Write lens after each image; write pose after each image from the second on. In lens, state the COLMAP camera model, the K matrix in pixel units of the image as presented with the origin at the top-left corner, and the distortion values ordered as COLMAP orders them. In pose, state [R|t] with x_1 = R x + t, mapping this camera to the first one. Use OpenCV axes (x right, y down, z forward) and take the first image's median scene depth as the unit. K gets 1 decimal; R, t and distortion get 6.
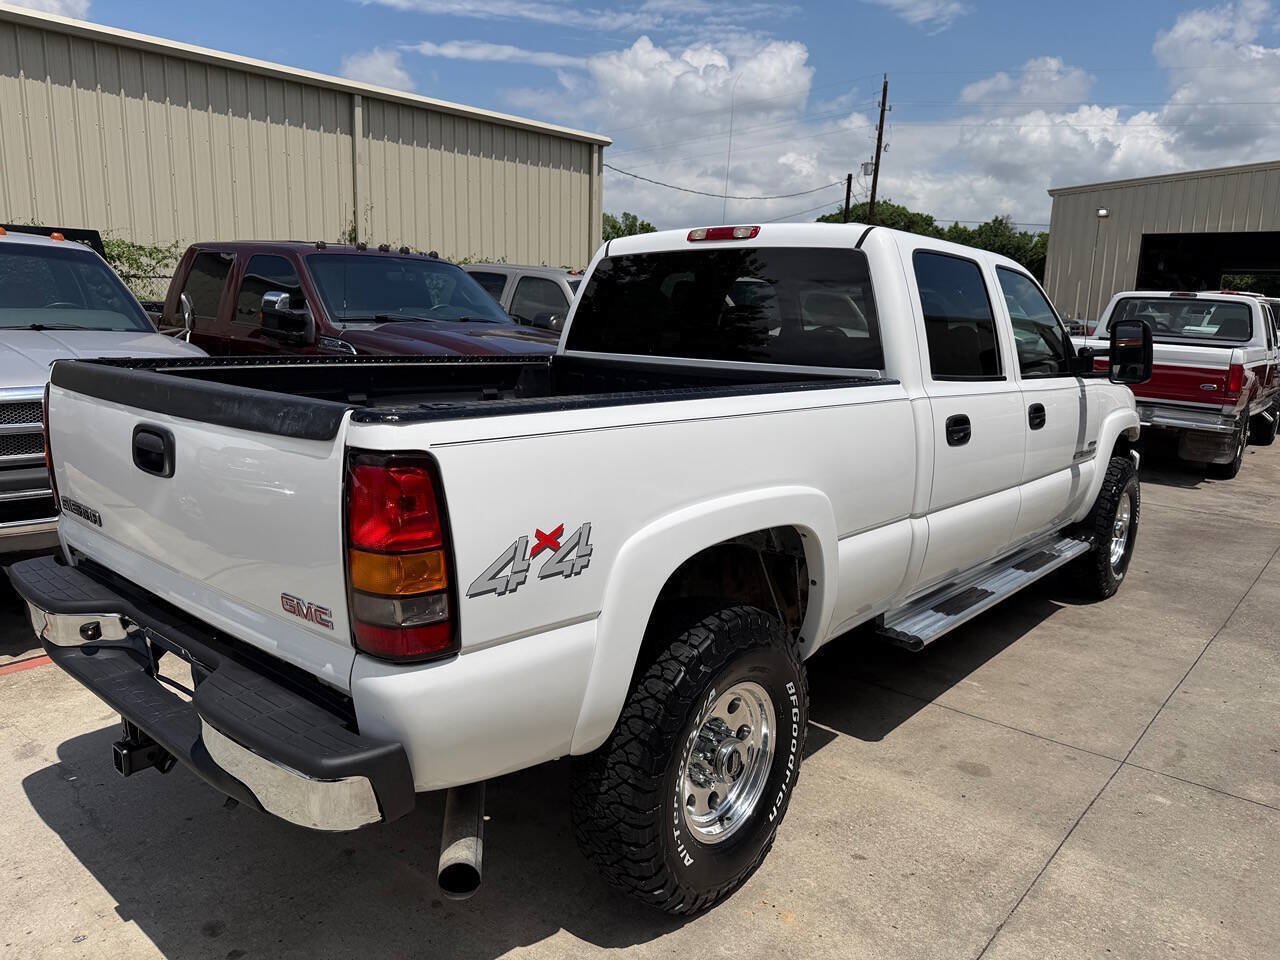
lens RADIAL K [[907.2, 0, 640.0], [0, 907.2, 480.0], [0, 0, 1]] dist [0.065918, -0.091785]
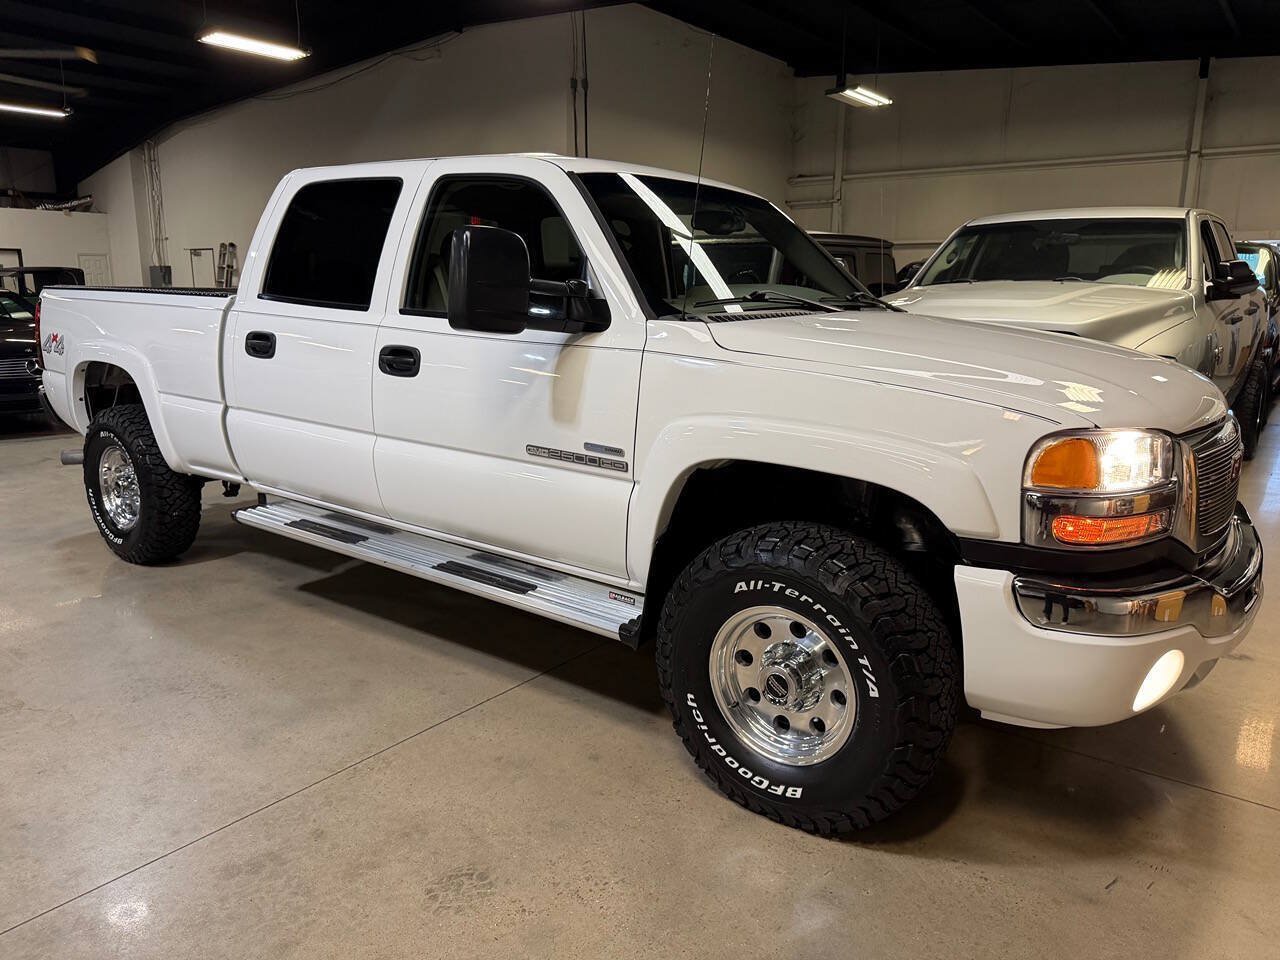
lens RADIAL K [[907.2, 0, 640.0], [0, 907.2, 480.0], [0, 0, 1]] dist [0.065918, -0.091785]
pose [[0.064566, 0.177249, -0.982046, 2.053599], [-0.198455, 0.966723, 0.161436, -0.229416], [0.977981, 0.184468, 0.097594, 1.881086]]
